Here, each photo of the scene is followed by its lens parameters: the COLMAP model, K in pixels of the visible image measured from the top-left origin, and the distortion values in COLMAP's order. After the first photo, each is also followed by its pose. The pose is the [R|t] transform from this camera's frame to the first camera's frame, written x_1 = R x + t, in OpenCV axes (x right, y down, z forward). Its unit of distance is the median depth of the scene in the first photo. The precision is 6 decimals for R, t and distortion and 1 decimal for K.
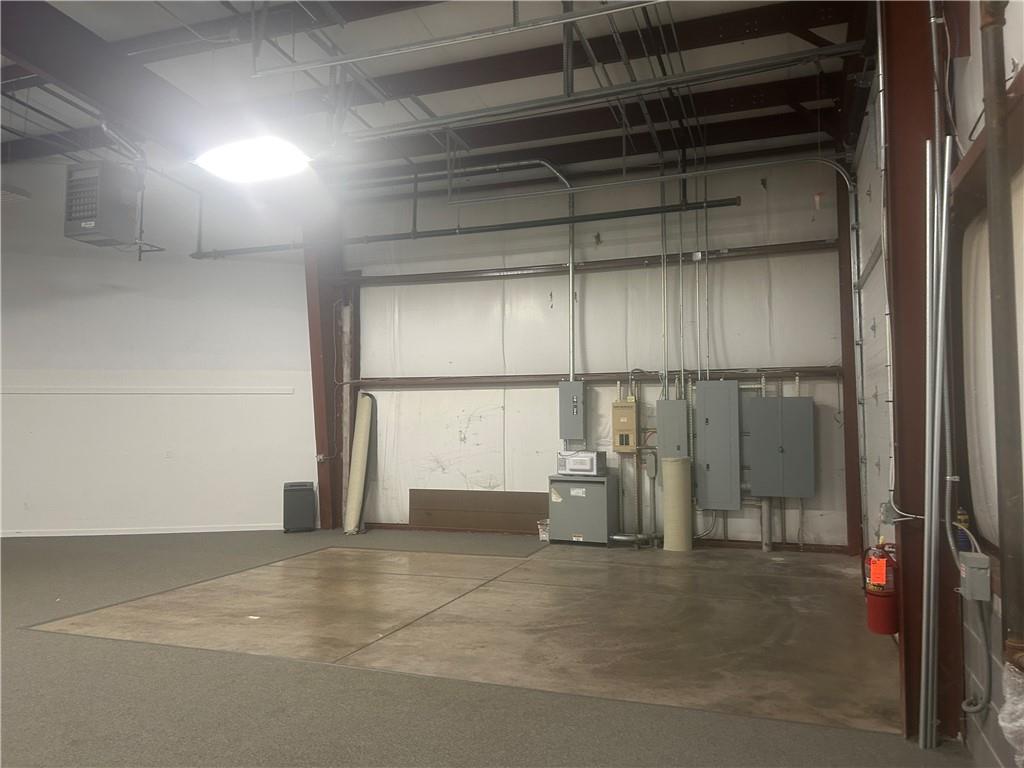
lens RADIAL K [[770.9, 0, 510.2], [0, 770.9, 386.7], [0, 0, 1]] dist [0.065300, -0.078305]
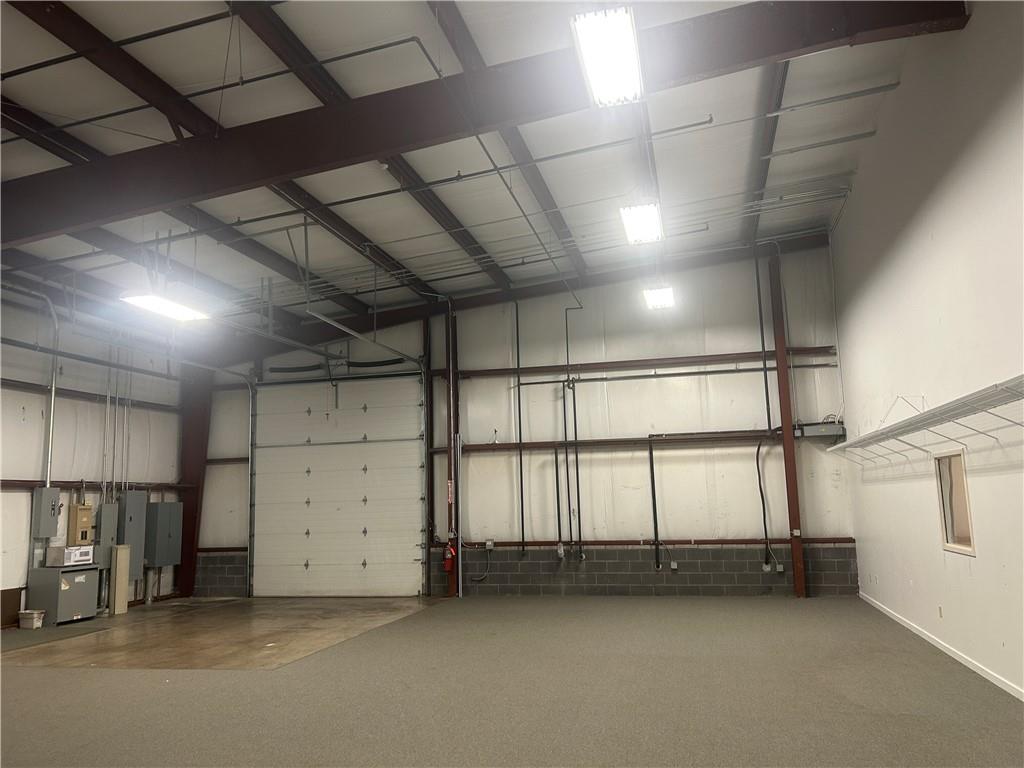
lens RADIAL K [[770.9, 0, 510.2], [0, 770.9, 386.7], [0, 0, 1]] dist [0.065300, -0.078305]
pose [[-0.110308, 0.155003, 0.981736, -1.263454], [-0.022312, 0.987129, -0.158362, 0.015148], [-0.993647, -0.039373, -0.105430, 0.454429]]
